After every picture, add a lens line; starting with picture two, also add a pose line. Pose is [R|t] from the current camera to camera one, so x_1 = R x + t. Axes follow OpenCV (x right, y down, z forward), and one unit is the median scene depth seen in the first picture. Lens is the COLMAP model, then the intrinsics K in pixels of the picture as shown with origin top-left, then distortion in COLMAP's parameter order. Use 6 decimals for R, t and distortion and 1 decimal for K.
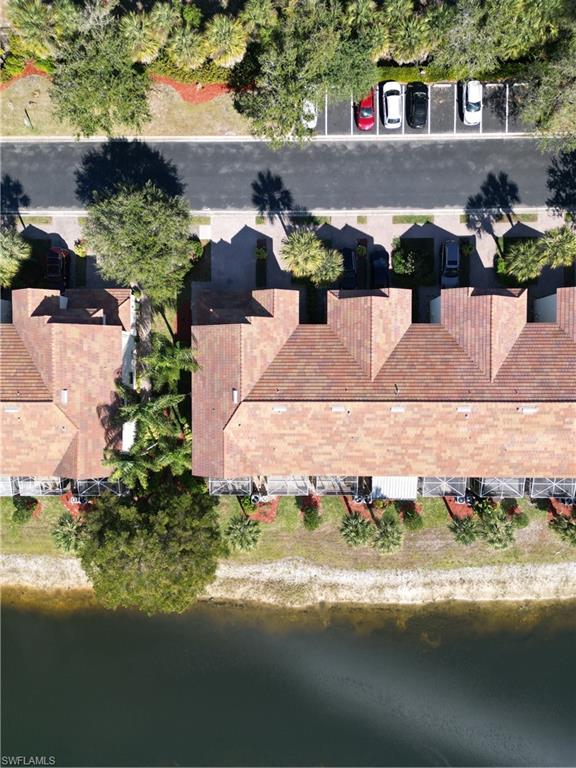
lens RADIAL K [[535.7, 0, 290.1], [0, 535.7, 383.6], [0, 0, 1]] dist [0.084270, -0.085403]
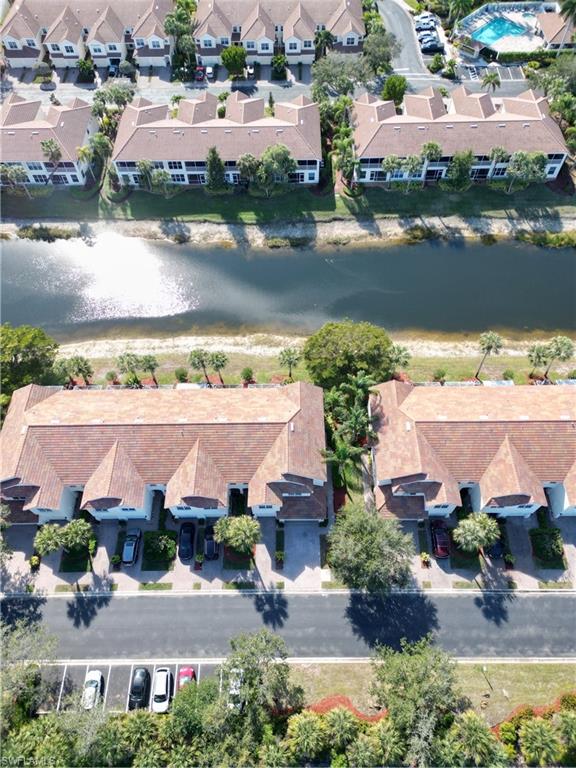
lens RADIAL K [[535.7, 0, 290.1], [0, 535.7, 383.6], [0, 0, 1]] dist [0.084270, -0.085403]
pose [[-0.999402, 0.020952, 0.027504, -0.120431], [-0.003984, -0.859970, 0.510329, -0.537955], [0.034346, 0.509914, 0.859539, -0.280920]]
